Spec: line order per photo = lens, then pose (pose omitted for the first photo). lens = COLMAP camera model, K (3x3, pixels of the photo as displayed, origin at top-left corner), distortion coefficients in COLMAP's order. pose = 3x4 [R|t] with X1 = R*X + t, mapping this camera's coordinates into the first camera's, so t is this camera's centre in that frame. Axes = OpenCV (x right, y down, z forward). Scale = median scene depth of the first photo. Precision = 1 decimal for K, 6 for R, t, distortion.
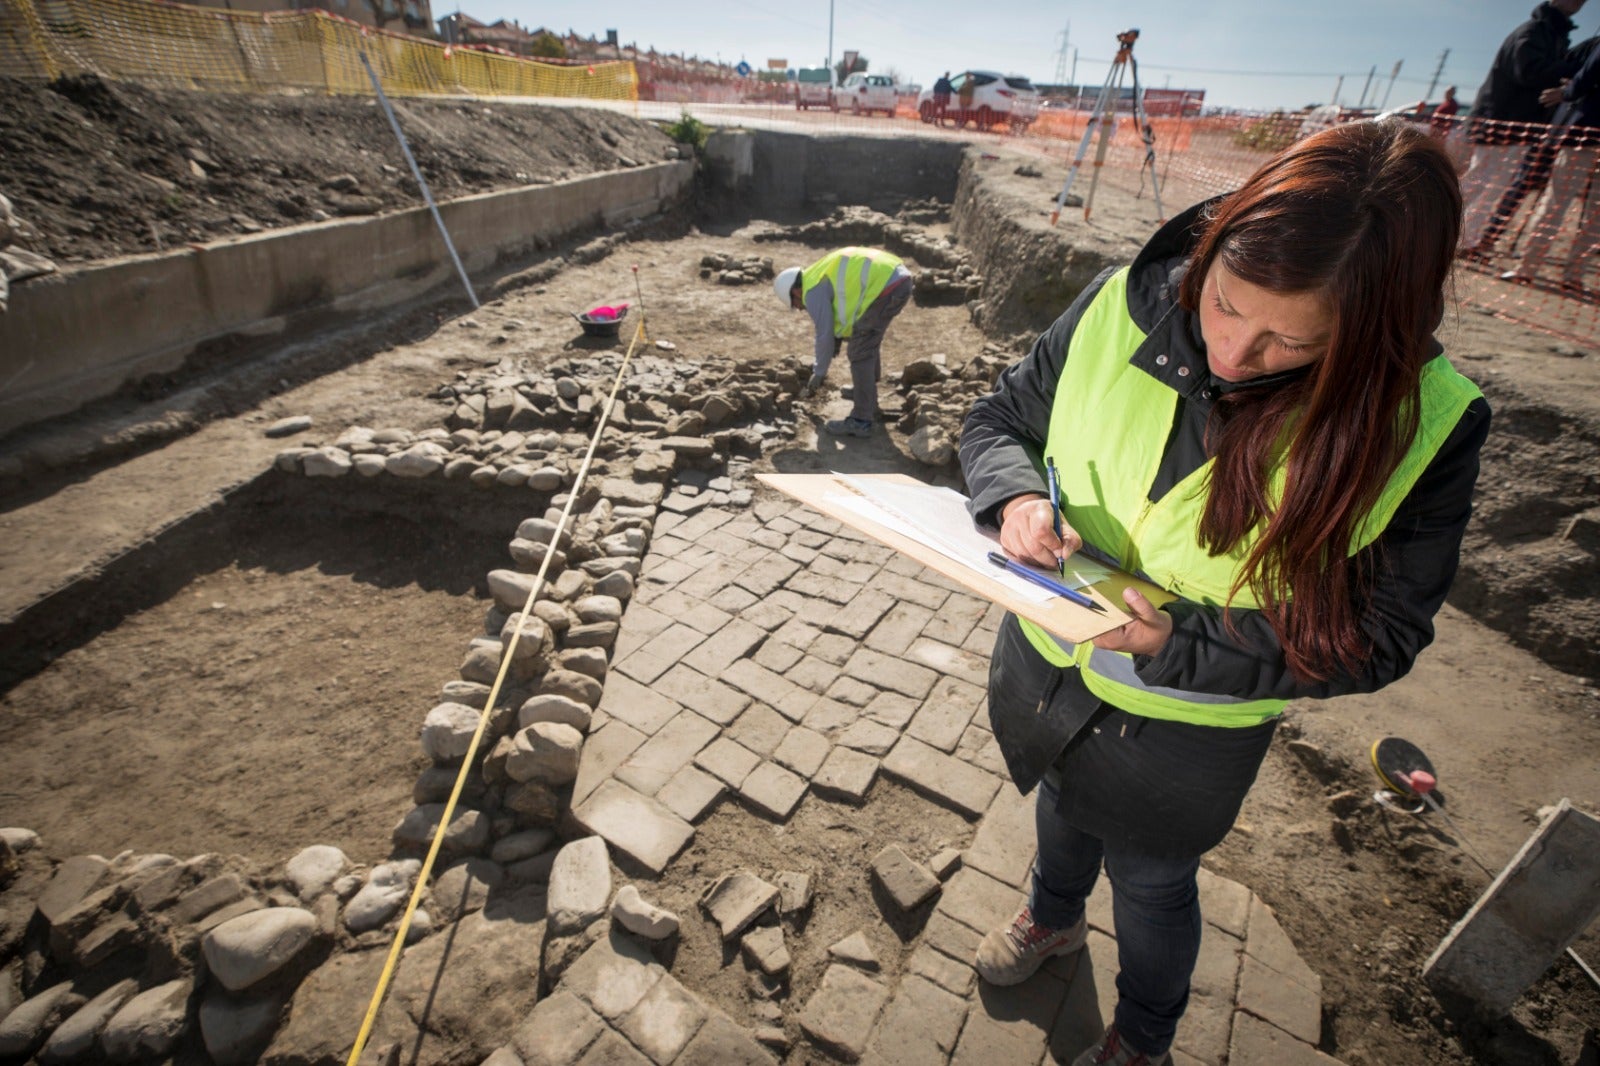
lens RADIAL K [[718.2, 0, 800.0], [0, 718.2, 533.0], [0, 0, 1]] dist [-0.045647, 0.013164]
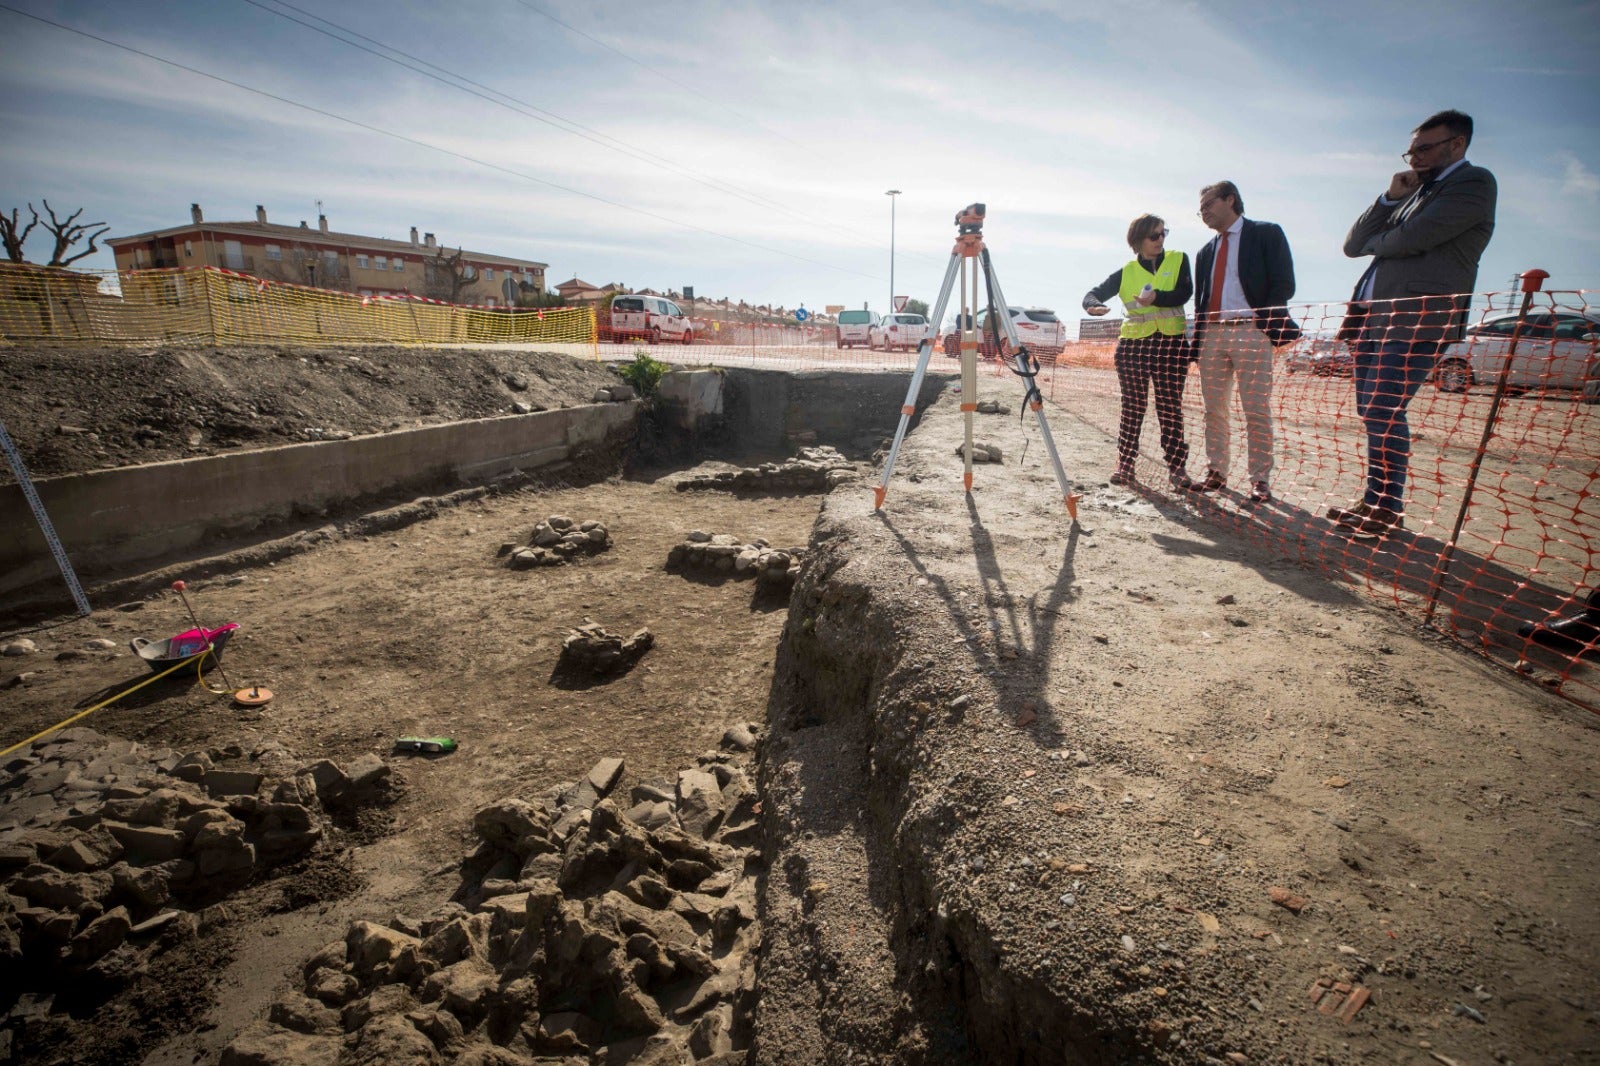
lens RADIAL K [[718.2, 0, 800.0], [0, 718.2, 533.0], [0, 0, 1]] dist [-0.045647, 0.013164]
pose [[0.992433, 0.002919, -0.122754, 0.661471], [-0.037645, 0.958807, -0.281551, -0.450824], [0.116876, 0.284042, 0.951662, 0.795553]]
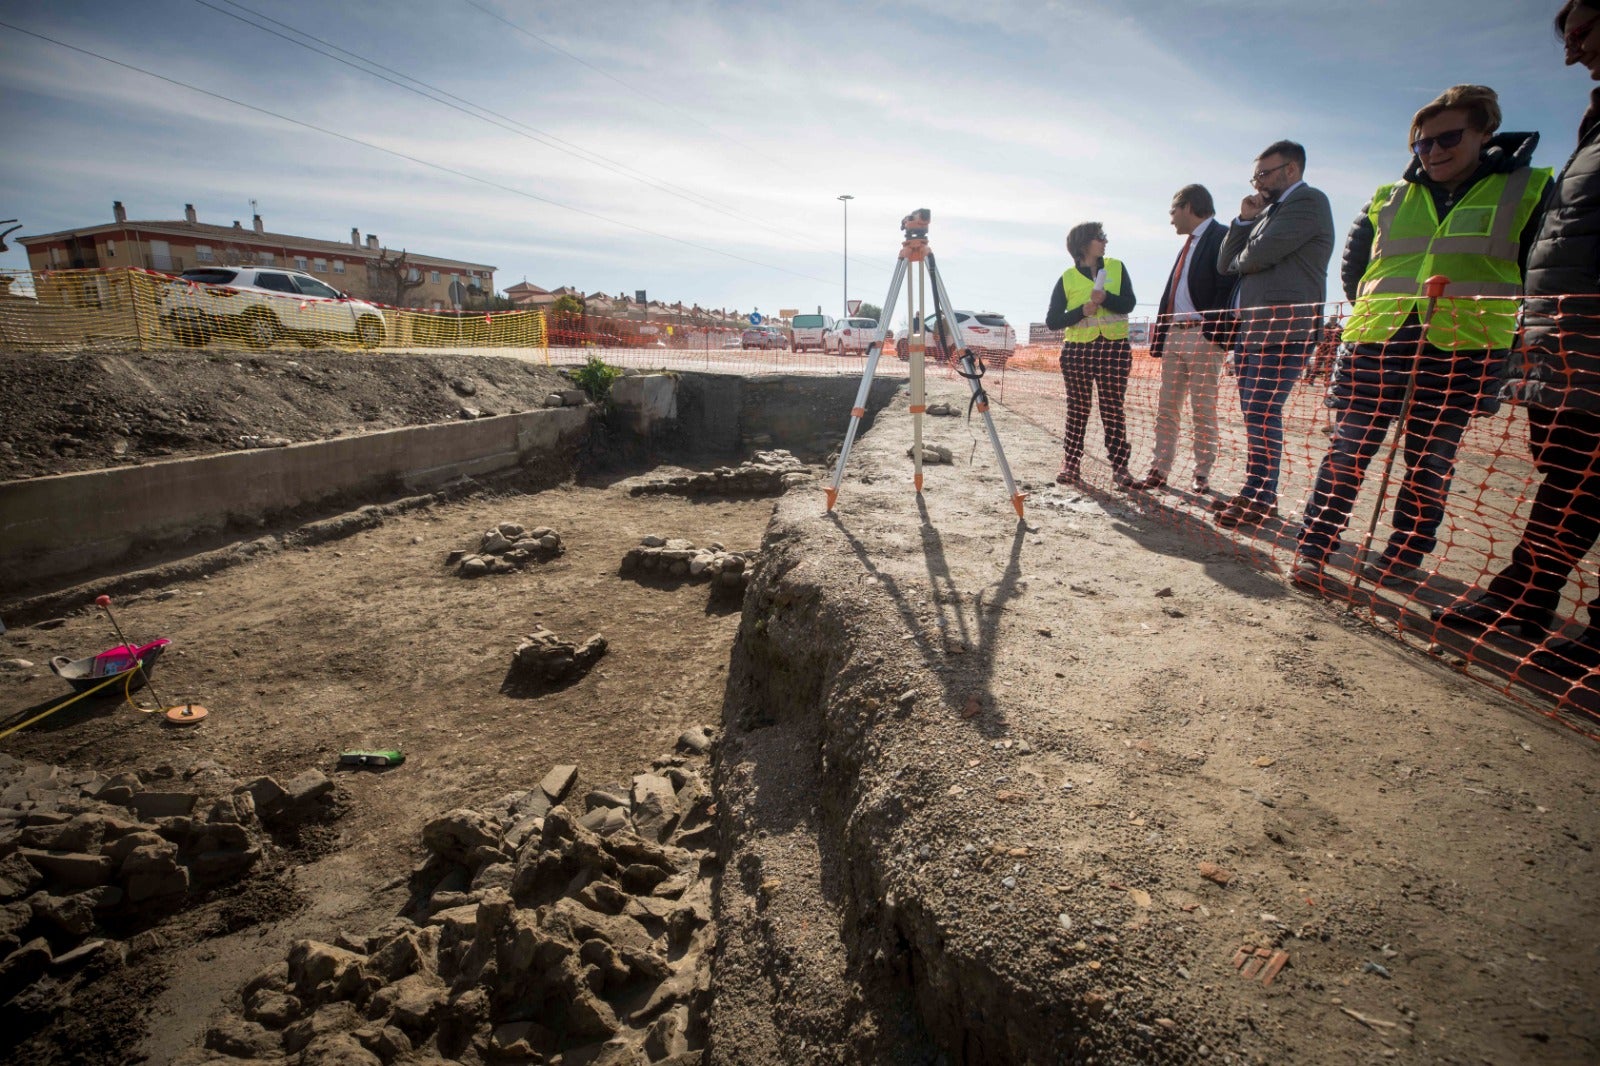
lens RADIAL K [[718.2, 0, 800.0], [0, 718.2, 533.0], [0, 0, 1]] dist [-0.045647, 0.013164]
pose [[0.997879, -0.013088, -0.063766, 0.668880], [-0.005845, 0.957604, -0.288029, -0.446716], [0.064832, 0.287790, 0.955496, 0.791789]]
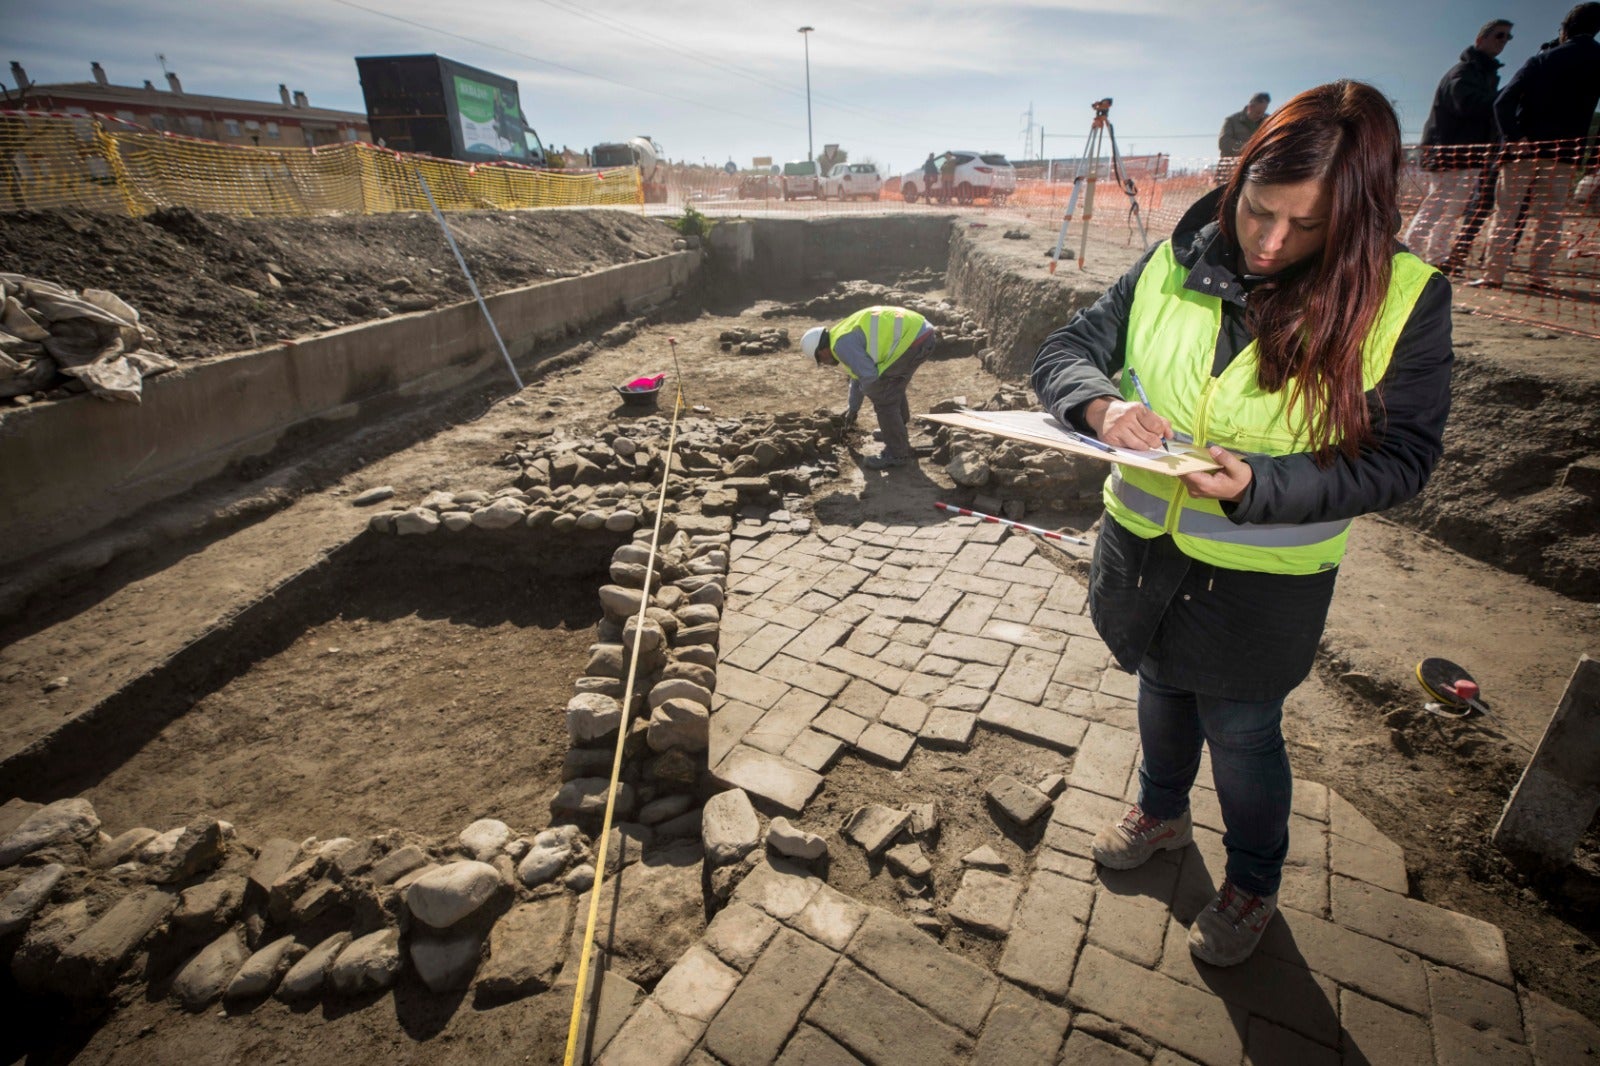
lens RADIAL K [[723.1, 0, 800.0], [0, 723.1, 533.0], [0, 0, 1]] dist [-0.046408, 0.014198]
pose [[0.997346, -0.072220, -0.009243, -0.082213], [0.070828, 0.991771, -0.106644, 0.086132], [0.016869, 0.105706, 0.994254, -0.093330]]
